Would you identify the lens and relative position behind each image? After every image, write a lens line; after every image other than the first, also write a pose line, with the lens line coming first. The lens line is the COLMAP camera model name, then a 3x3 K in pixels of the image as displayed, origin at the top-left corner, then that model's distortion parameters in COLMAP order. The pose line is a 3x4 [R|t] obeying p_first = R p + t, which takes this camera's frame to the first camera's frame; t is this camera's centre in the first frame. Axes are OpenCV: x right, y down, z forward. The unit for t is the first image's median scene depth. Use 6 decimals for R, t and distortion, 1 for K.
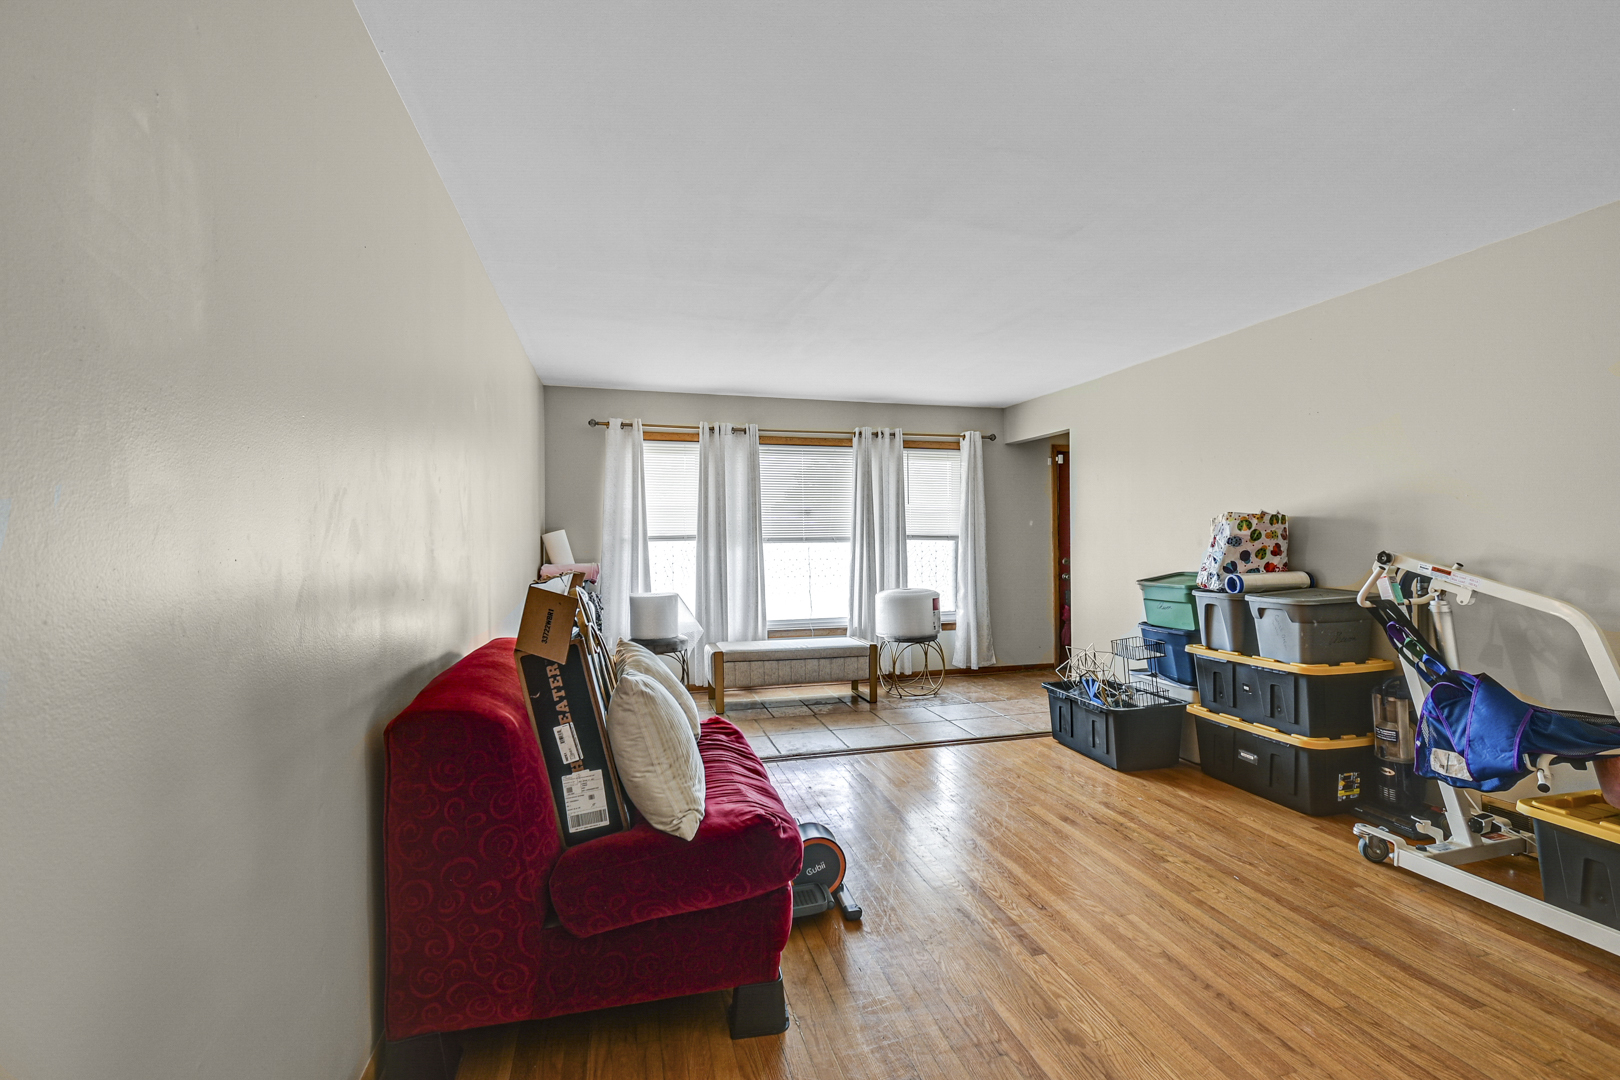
lens RADIAL K [[727.2, 0, 813.9], [0, 727.2, 536.0], [0, 0, 1]] dist [0.005035, 0.000429]
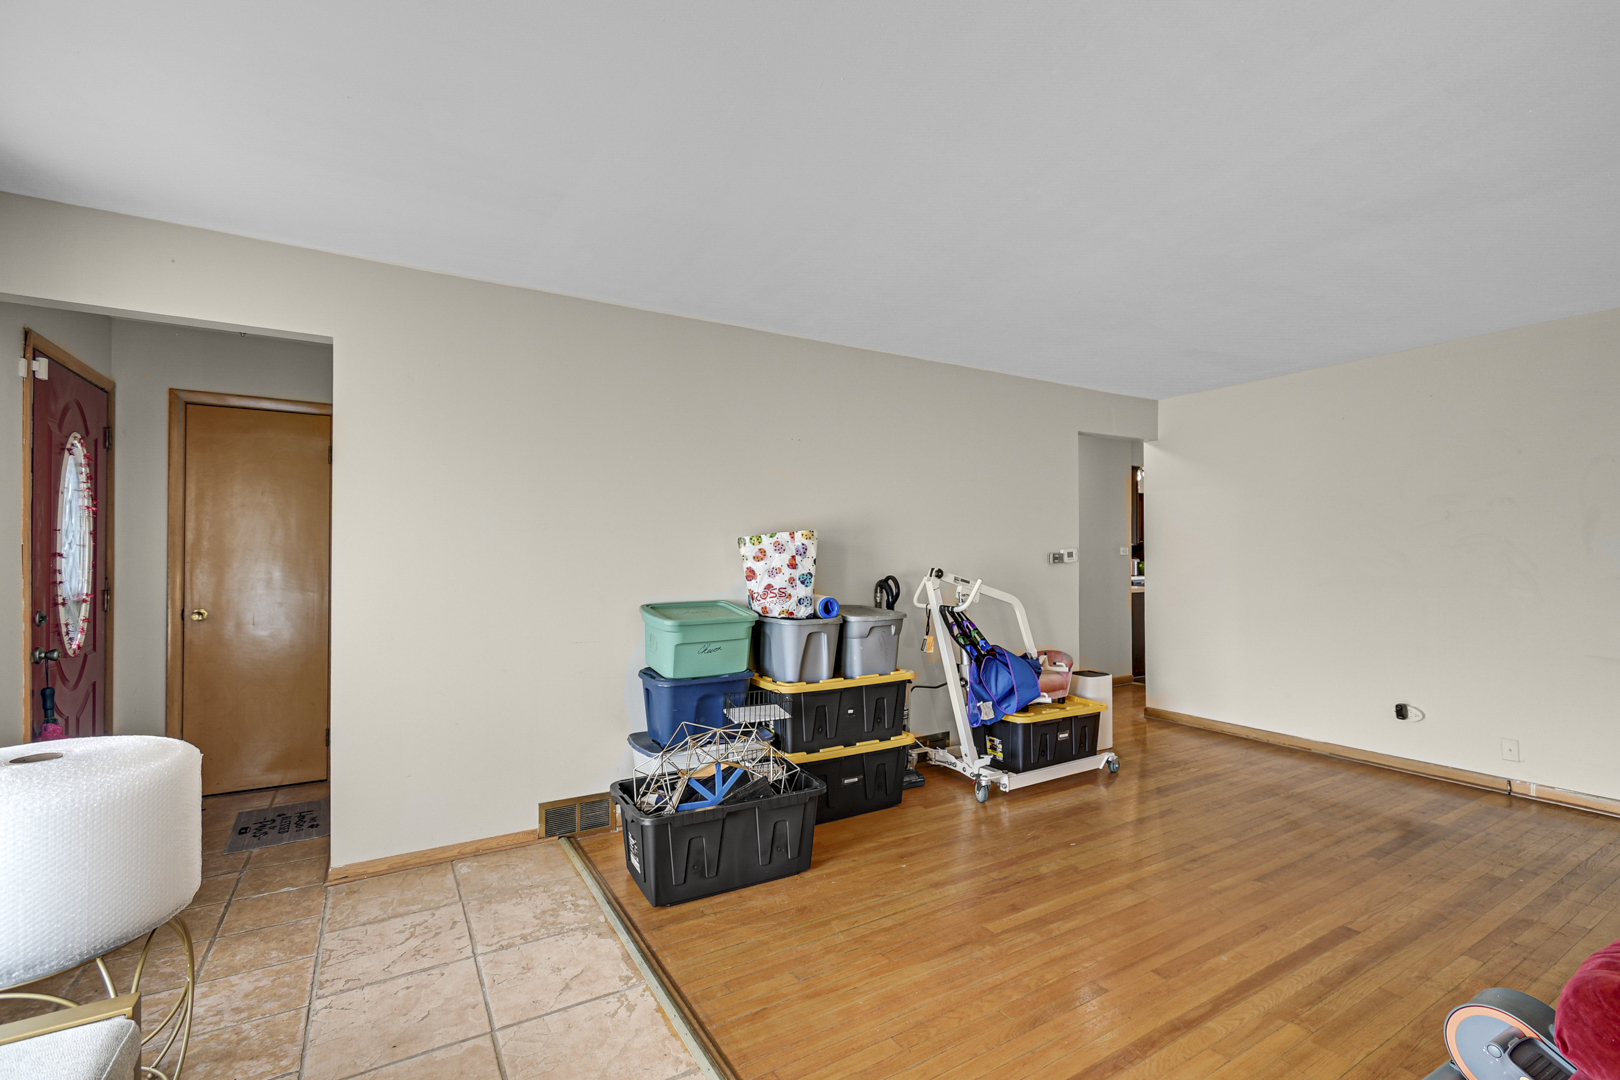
lens RADIAL K [[727.2, 0, 818.0], [0, 727.2, 549.5], [0, 0, 1]] dist [0.005035, 0.000429]
pose [[-0.286291, 0.008375, 0.958106, -0.350408], [-0.000941, 0.999959, -0.009022, -0.001050], [-0.958142, -0.003485, -0.286271, 1.372696]]
